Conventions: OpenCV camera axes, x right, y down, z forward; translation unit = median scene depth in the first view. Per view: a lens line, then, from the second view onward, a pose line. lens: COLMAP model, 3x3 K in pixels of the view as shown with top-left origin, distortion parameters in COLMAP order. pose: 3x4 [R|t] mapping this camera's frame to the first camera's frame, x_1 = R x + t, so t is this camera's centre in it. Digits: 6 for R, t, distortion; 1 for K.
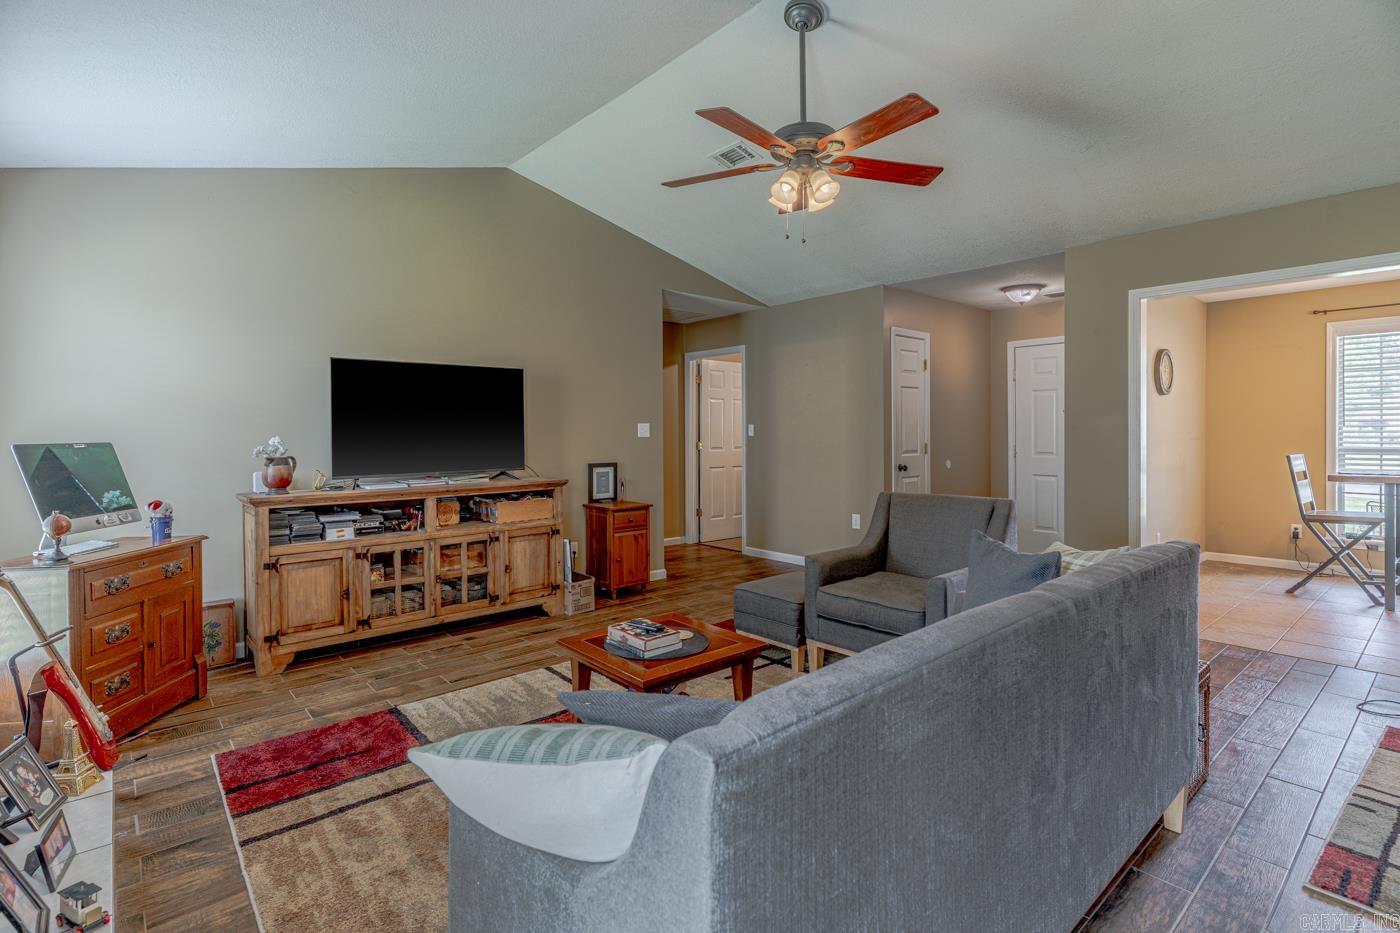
lens RADIAL K [[674.4, 0, 694.6], [0, 674.4, 439.6], [0, 0, 1]] dist [0.001458, -0.000948]
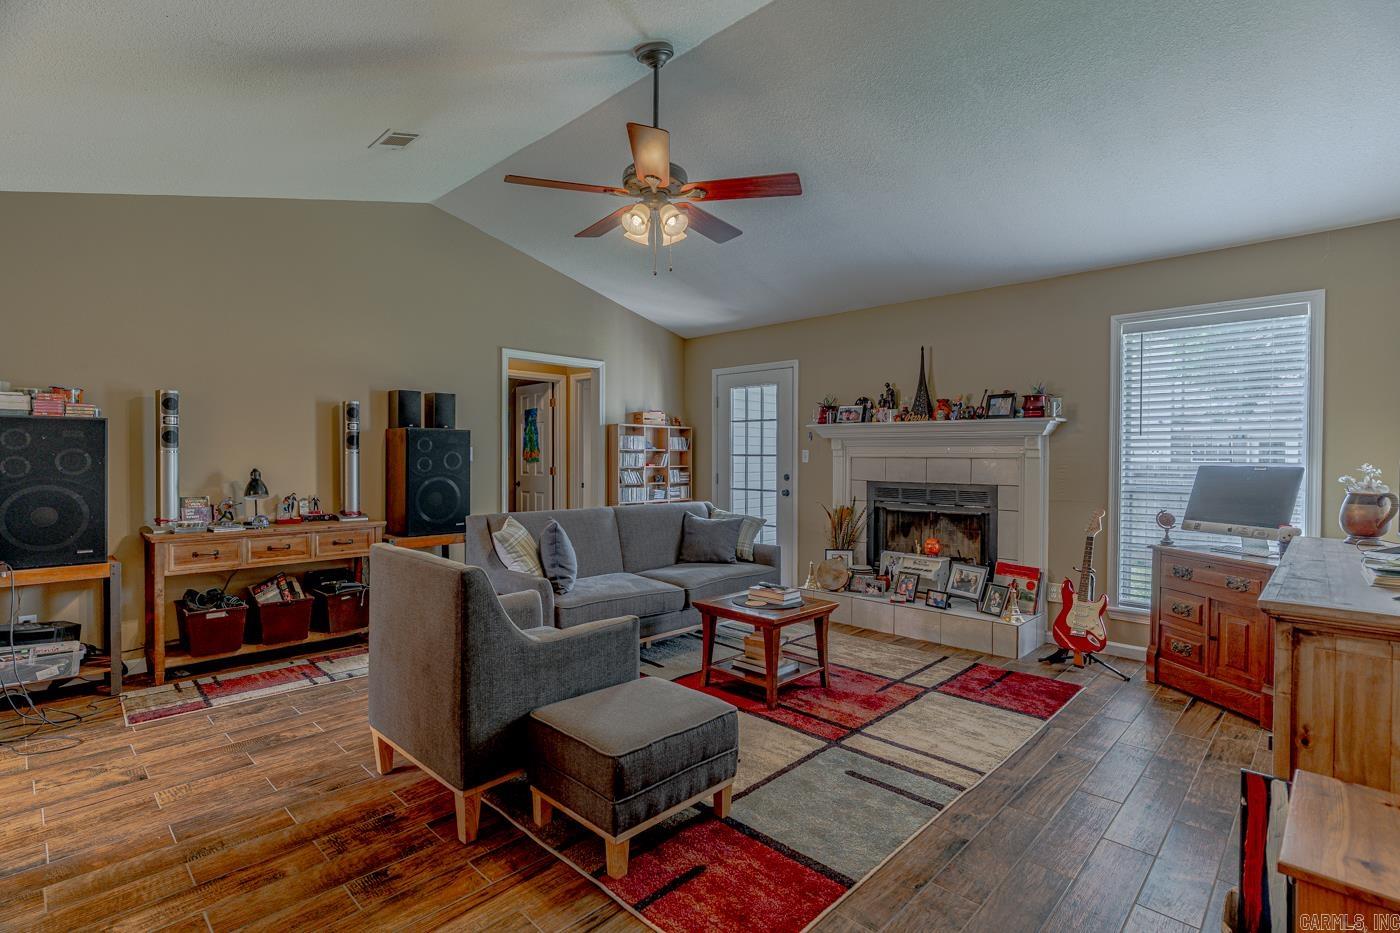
lens RADIAL K [[674.0, 0, 698.5], [0, 674.0, 460.4], [0, 0, 1]] dist [0.000980, -0.000191]
pose [[-0.994605, -0.001743, -0.103720, 0.154109], [-0.004276, 0.999698, 0.024195, -0.021599], [0.103646, 0.024508, -0.994312, 1.544479]]
